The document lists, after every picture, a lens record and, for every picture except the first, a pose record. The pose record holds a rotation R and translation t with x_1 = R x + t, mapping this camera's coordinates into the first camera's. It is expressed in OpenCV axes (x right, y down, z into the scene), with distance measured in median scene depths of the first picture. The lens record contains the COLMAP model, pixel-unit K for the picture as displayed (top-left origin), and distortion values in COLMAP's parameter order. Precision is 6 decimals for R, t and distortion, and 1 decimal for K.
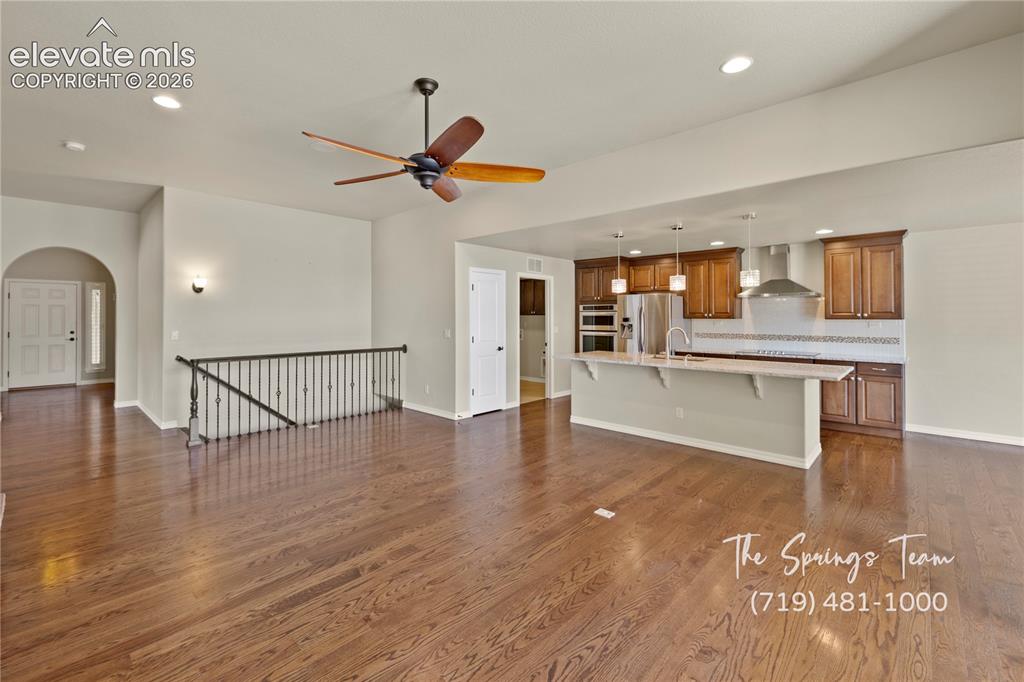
lens RADIAL K [[433.6, 0, 508.7], [0, 433.6, 313.0], [0, 0, 1]] dist [0.000825, 0.000060]
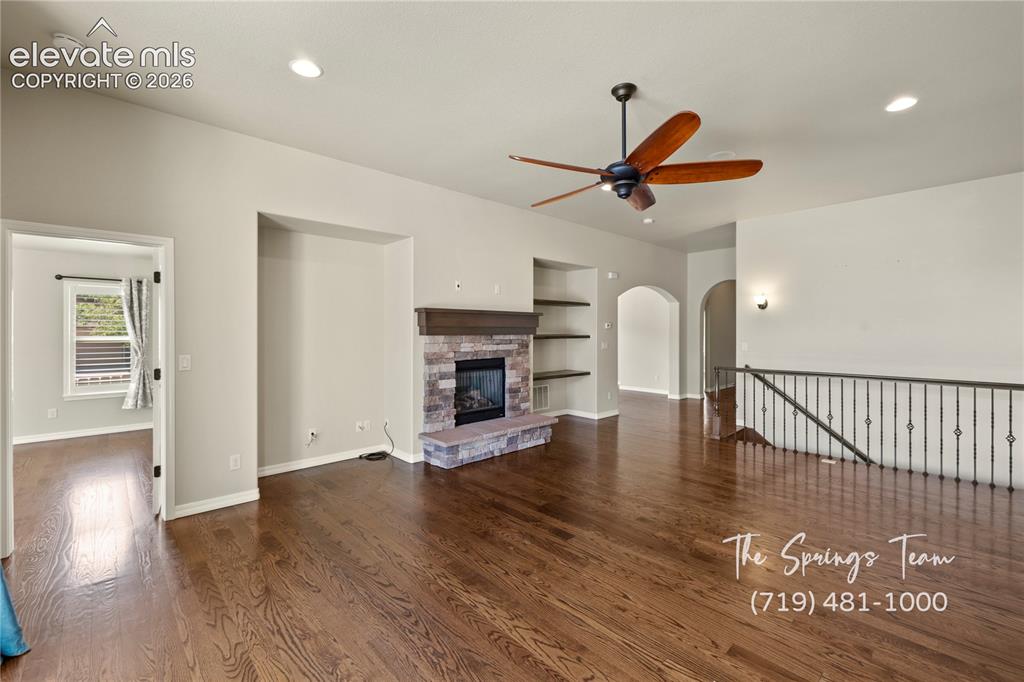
lens RADIAL K [[434.5, 0, 506.3], [0, 434.5, 330.3], [0, 0, 1]] dist [-0.000675, -0.000229]
pose [[-0.056108, 0.000064, -0.998425, 0.435946], [0.009197, 0.999958, -0.000453, 0.002318], [0.998382, -0.009208, -0.056107, 0.434235]]
